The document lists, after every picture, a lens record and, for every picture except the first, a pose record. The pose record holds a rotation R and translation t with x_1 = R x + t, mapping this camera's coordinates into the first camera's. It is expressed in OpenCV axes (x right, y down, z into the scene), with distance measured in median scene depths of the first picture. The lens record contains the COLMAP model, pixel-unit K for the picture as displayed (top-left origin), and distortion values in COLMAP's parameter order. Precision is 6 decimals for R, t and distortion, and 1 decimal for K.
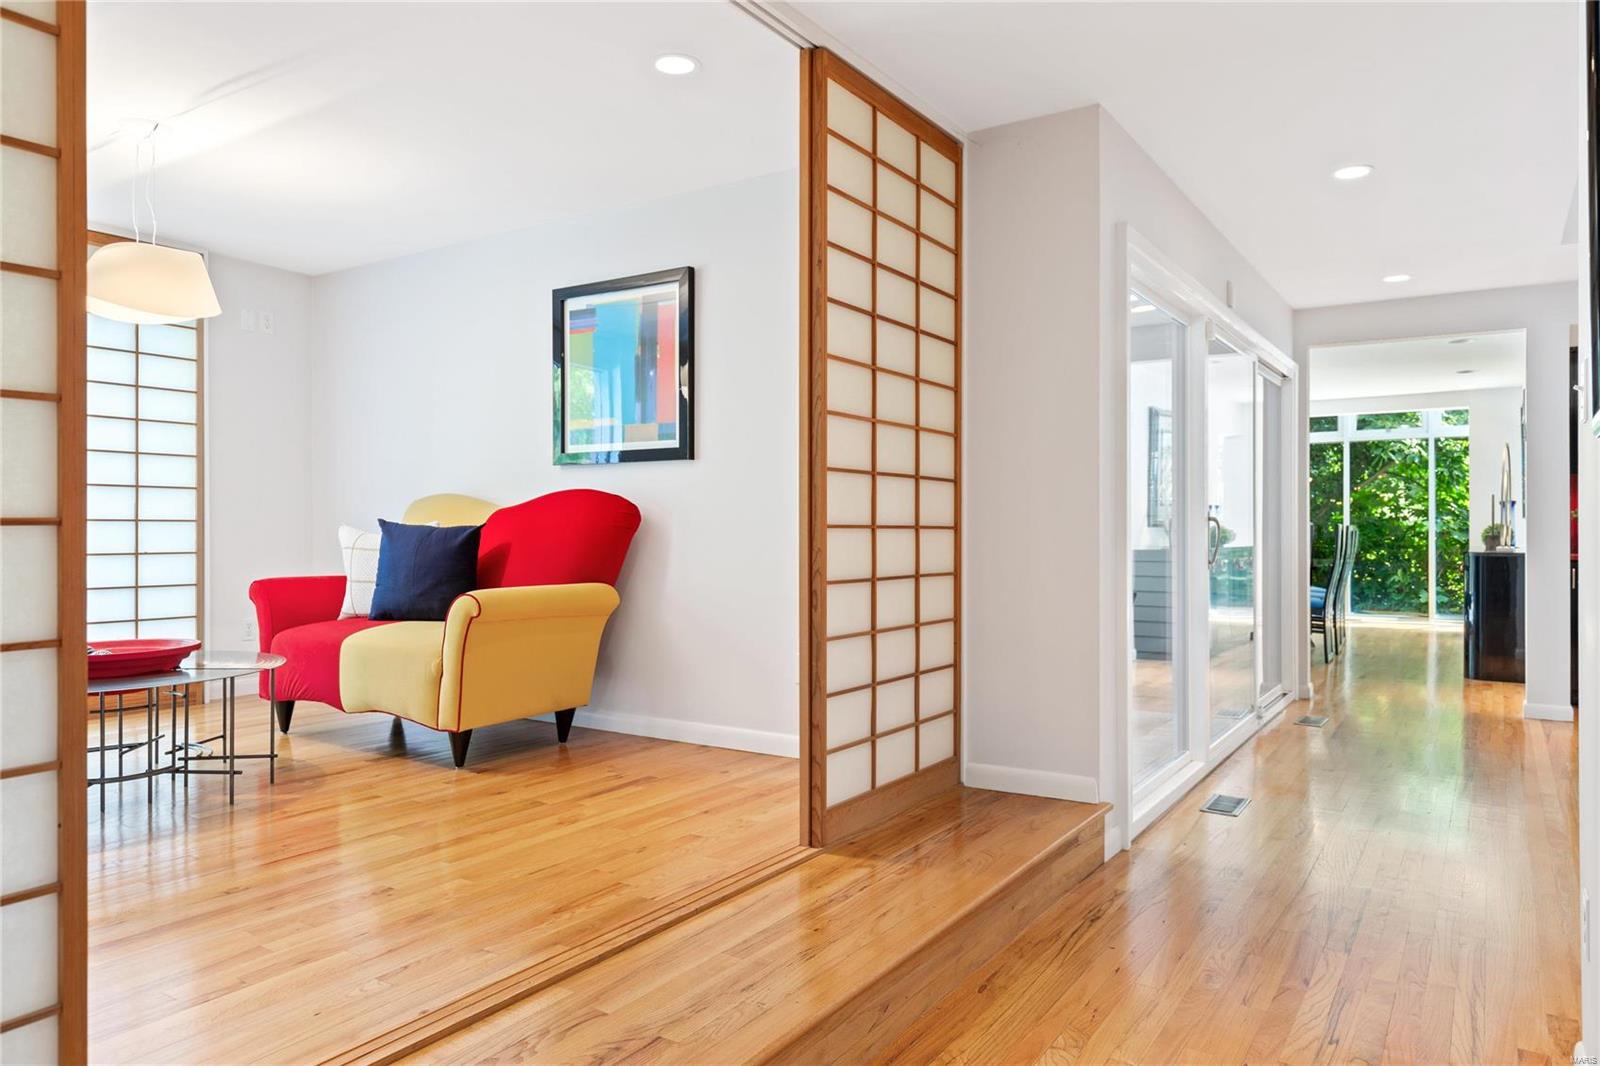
lens RADIAL K [[1043.8, 0, 803.2], [0, 1043.8, 513.6], [0, 0, 1]] dist [0.008252, -0.004874]
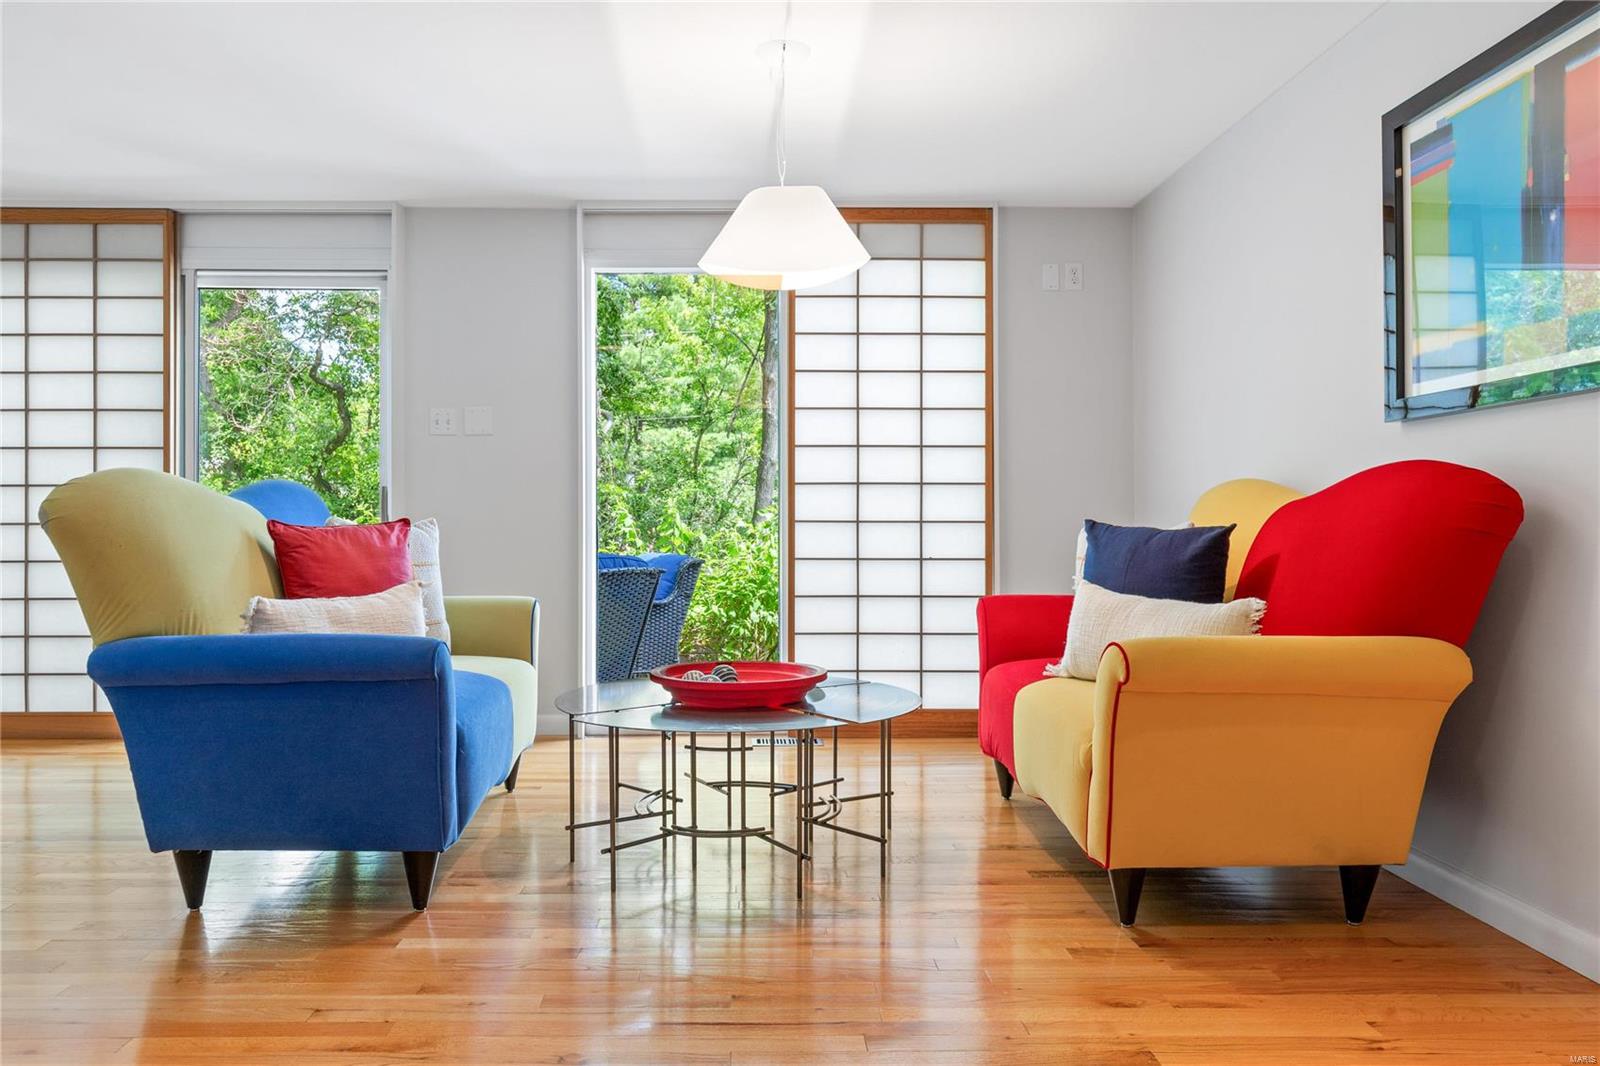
lens RADIAL K [[1083.9, 0, 787.2], [0, 1083.9, 523.6], [0, 0, 1]] dist [-0.002133, -0.001847]
pose [[0.563806, -0.002338, -0.825904, 0.070125], [0.011160, 0.999926, 0.004787, 0.003317], [0.825832, -0.011916, 0.563791, 0.416618]]
